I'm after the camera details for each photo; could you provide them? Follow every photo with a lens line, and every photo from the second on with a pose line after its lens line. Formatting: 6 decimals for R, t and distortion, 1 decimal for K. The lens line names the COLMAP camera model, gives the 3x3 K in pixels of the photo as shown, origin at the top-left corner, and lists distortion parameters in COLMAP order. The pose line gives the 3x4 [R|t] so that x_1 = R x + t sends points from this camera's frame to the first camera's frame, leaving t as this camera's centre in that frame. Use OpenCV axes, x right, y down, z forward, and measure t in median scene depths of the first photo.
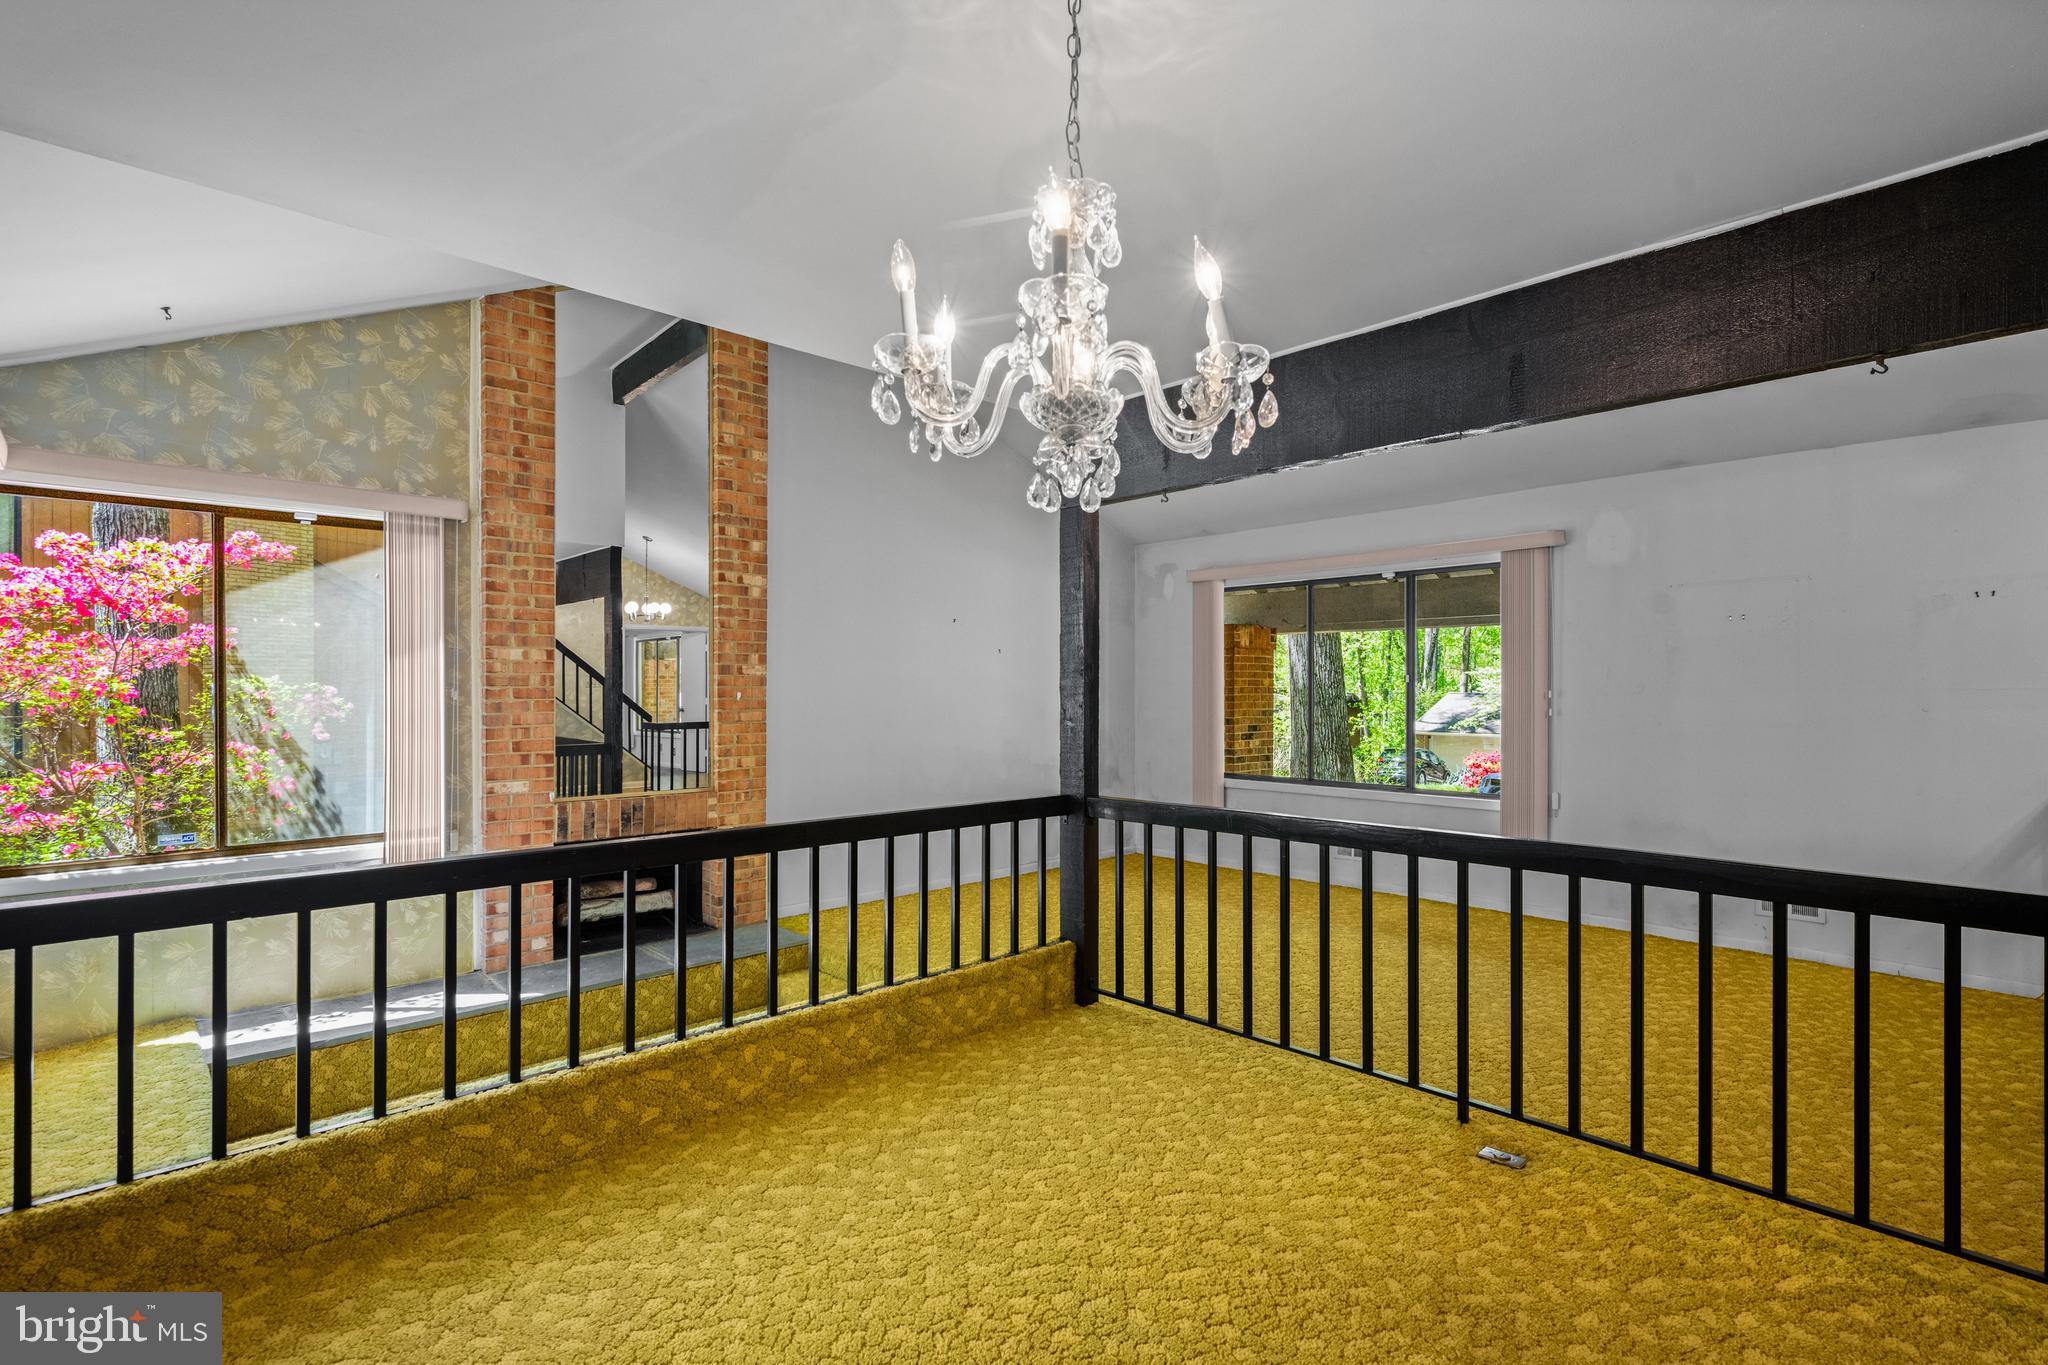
lens RADIAL K [[962.0, 0, 1032.5], [0, 962.0, 690.2], [0, 0, 1]] dist [0.001205, 0.000021]
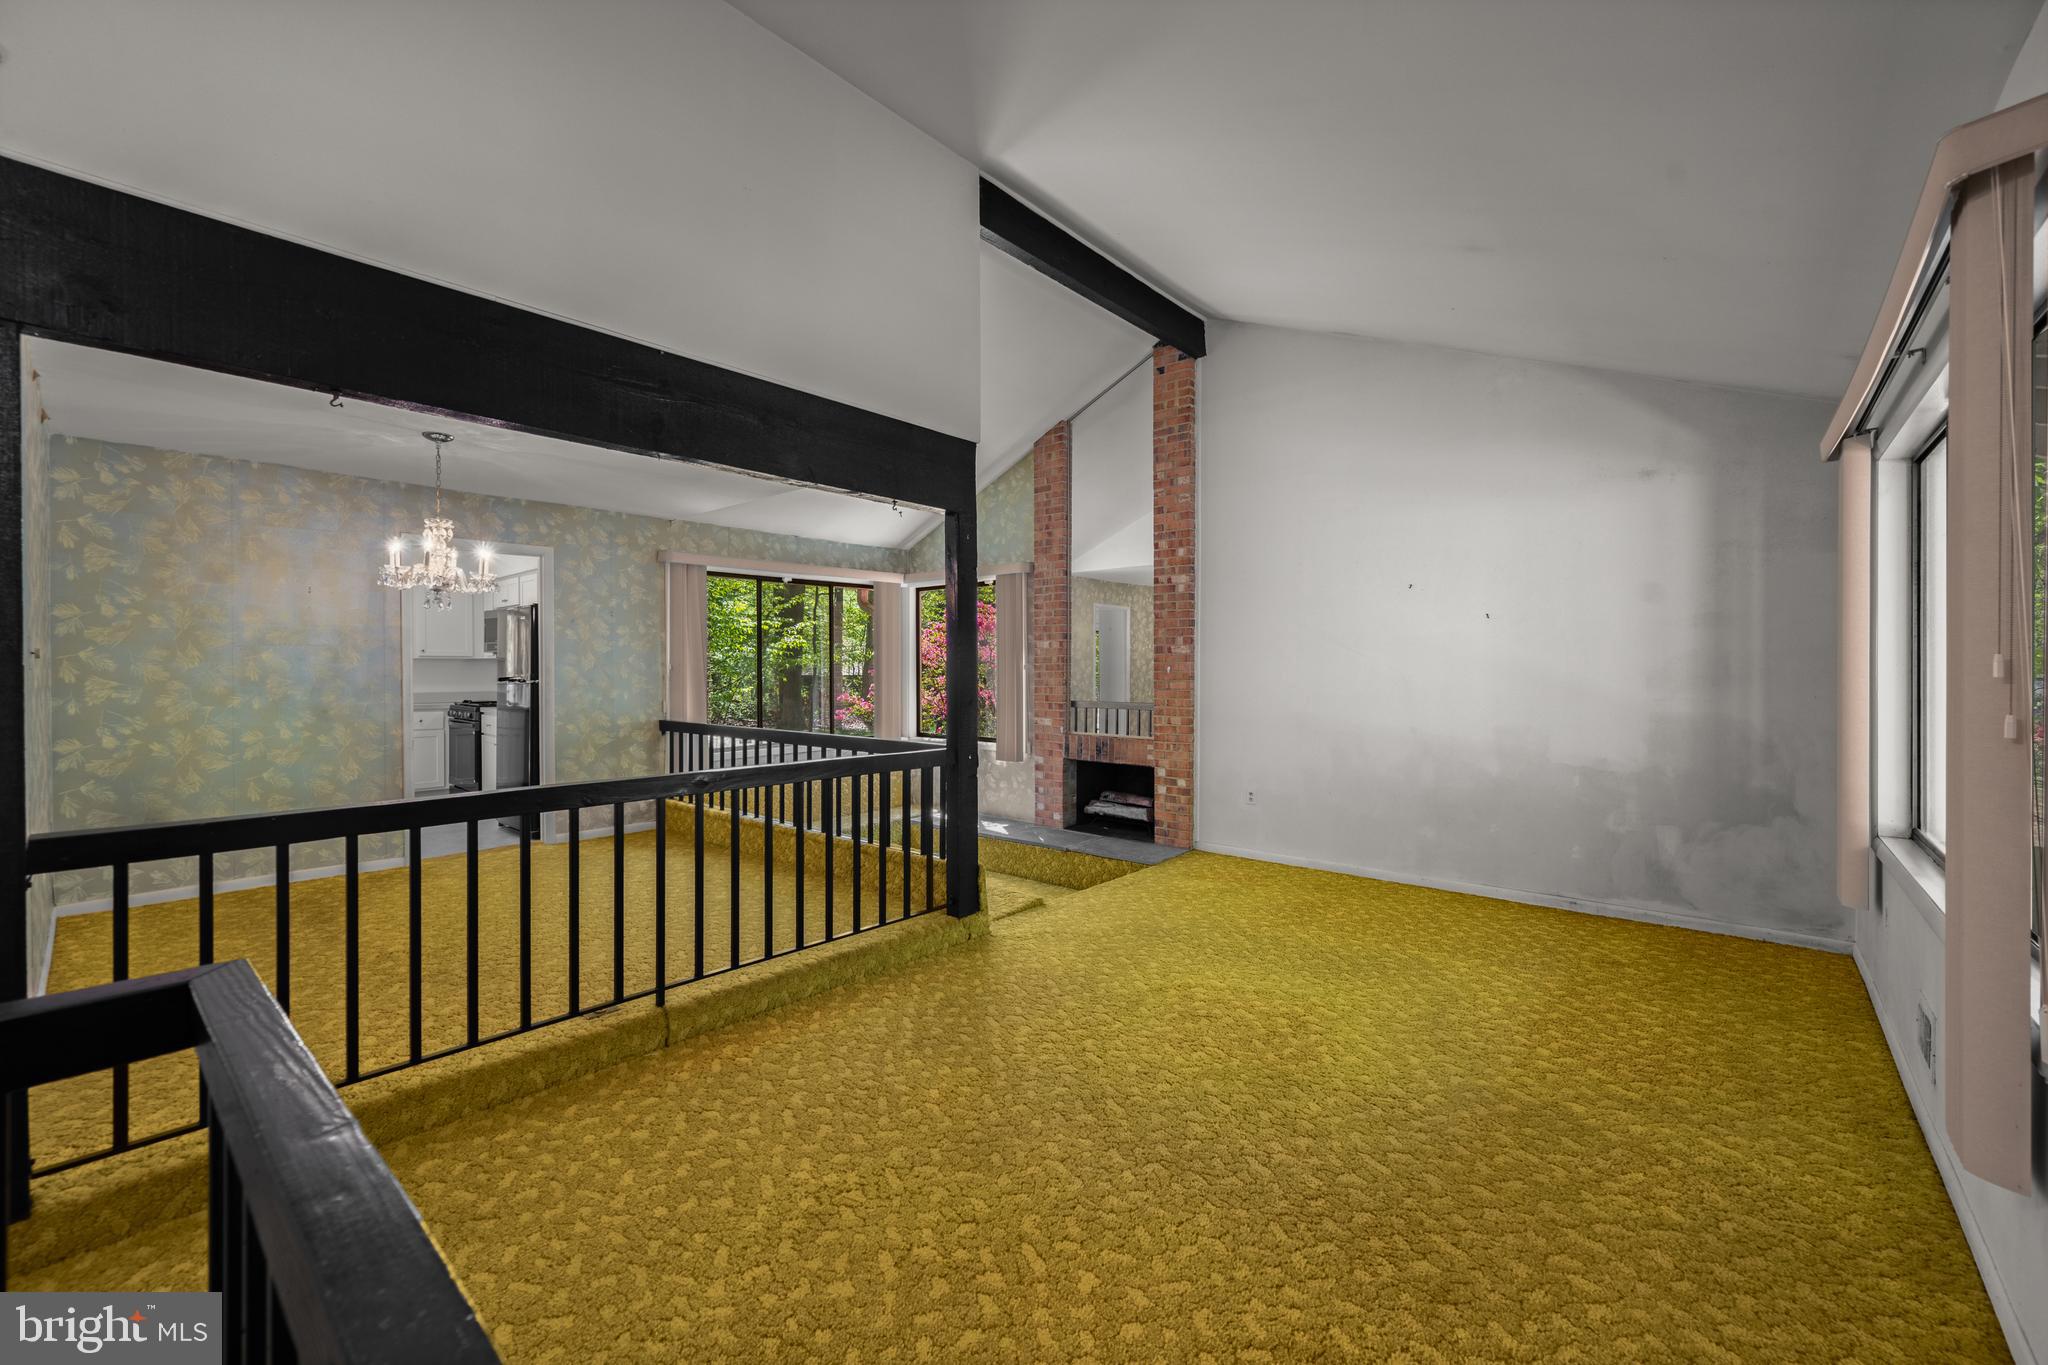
lens RADIAL K [[826.7, 0, 1015.2], [0, 826.7, 674.7], [0, 0, 1]] dist [0.001651, -0.001246]
pose [[0.093718, 0.007056, -0.995574, 0.797985], [-0.001475, 0.999975, 0.006949, 0.005355], [0.995598, 0.000817, 0.093726, 0.693254]]
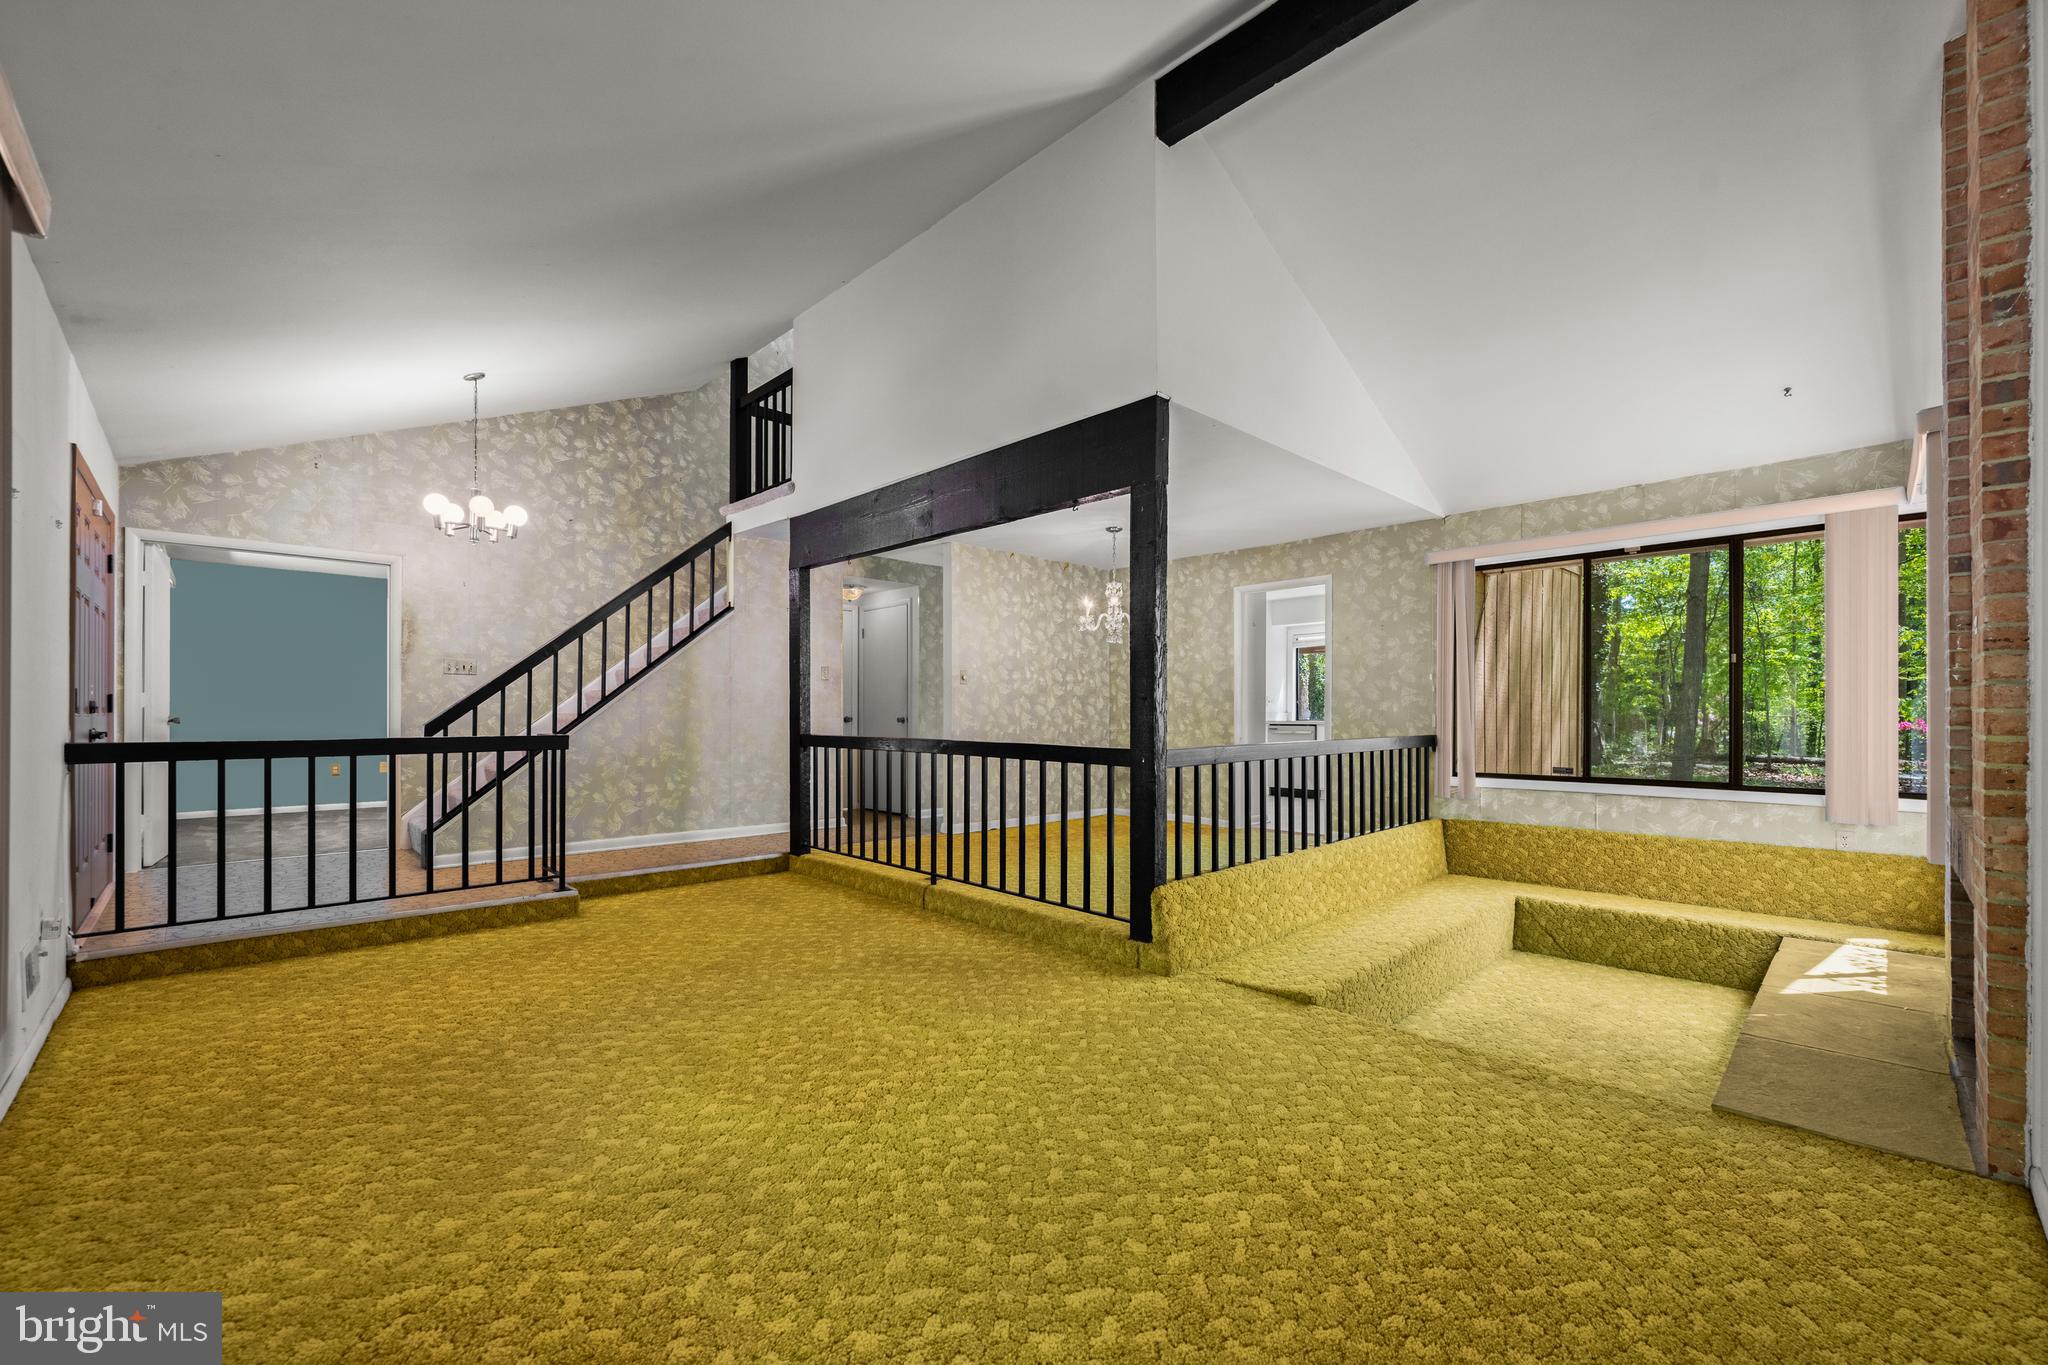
lens RADIAL K [[826.7, 0, 1022.2], [0, 826.7, 712.8], [0, 0, 1]] dist [0.001651, -0.001246]
pose [[-0.999938, -0.002658, -0.010803, 0.140270], [-0.002686, 0.999993, 0.002521, 0.047216], [0.010796, 0.002550, -0.999938, 1.384227]]
